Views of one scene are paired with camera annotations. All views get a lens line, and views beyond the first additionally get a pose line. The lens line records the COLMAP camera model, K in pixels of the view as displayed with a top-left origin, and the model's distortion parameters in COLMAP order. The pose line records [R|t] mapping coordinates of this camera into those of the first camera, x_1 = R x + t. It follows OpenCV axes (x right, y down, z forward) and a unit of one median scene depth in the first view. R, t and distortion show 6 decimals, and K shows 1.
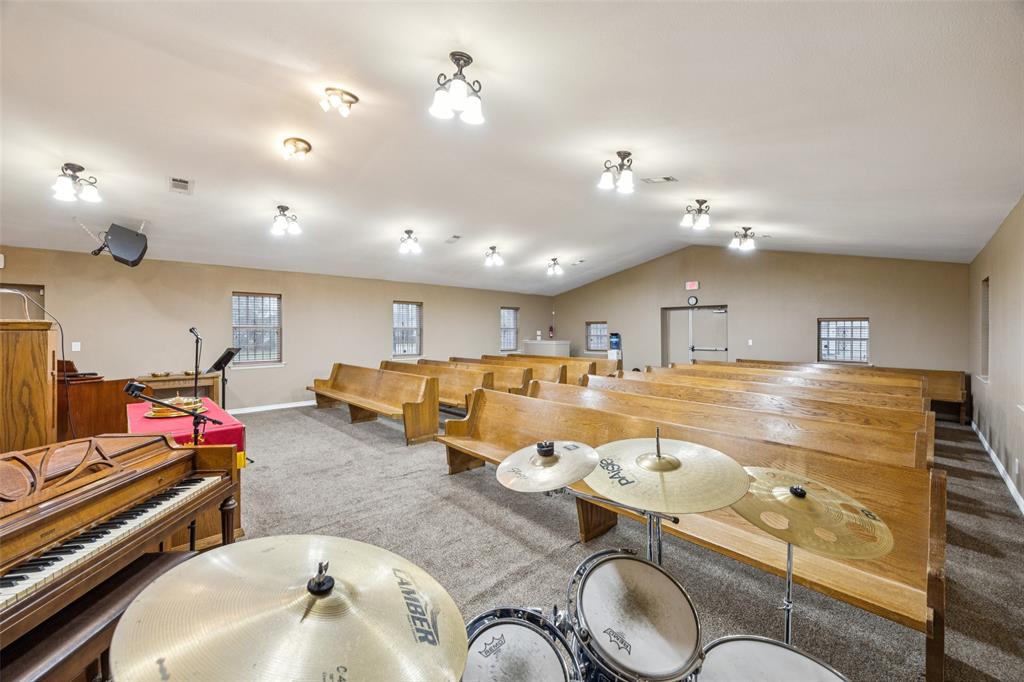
lens RADIAL K [[405.0, 0, 508.4], [0, 405.0, 334.0], [0, 0, 1]] dist [0.011138, -0.000216]
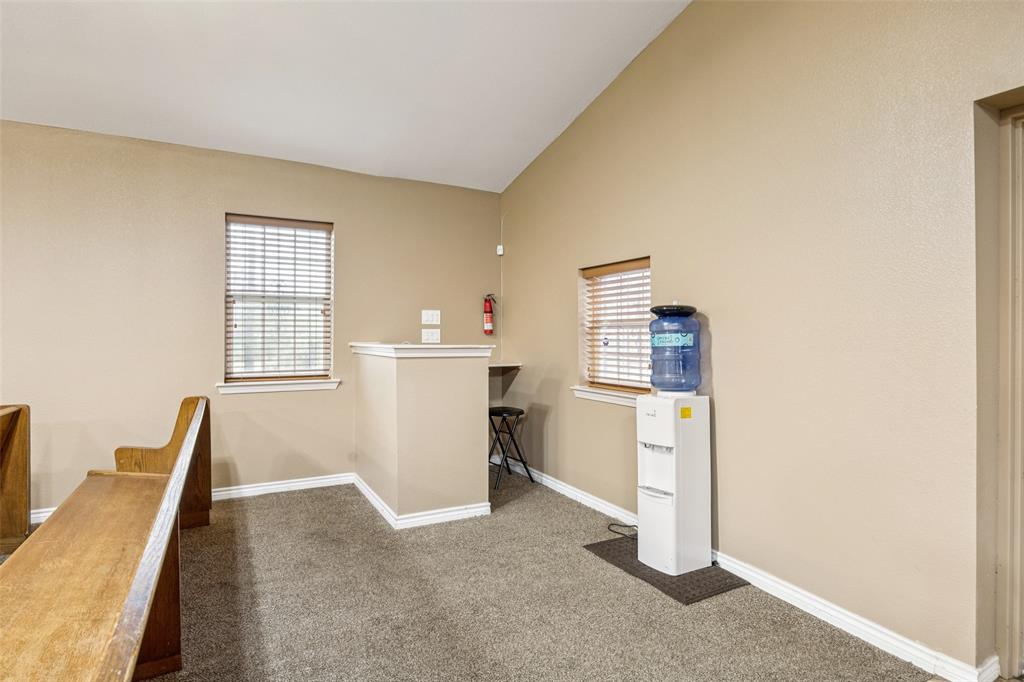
lens RADIAL K [[527.9, 0, 511.9], [0, 527.9, 340.3], [0, 0, 1]] dist [-0.006352, 0.000675]
pose [[0.960243, 0.010363, -0.278974, 0.560340], [-0.013618, 0.999860, -0.009734, 0.038568], [0.278834, 0.013146, 0.960249, 1.613764]]
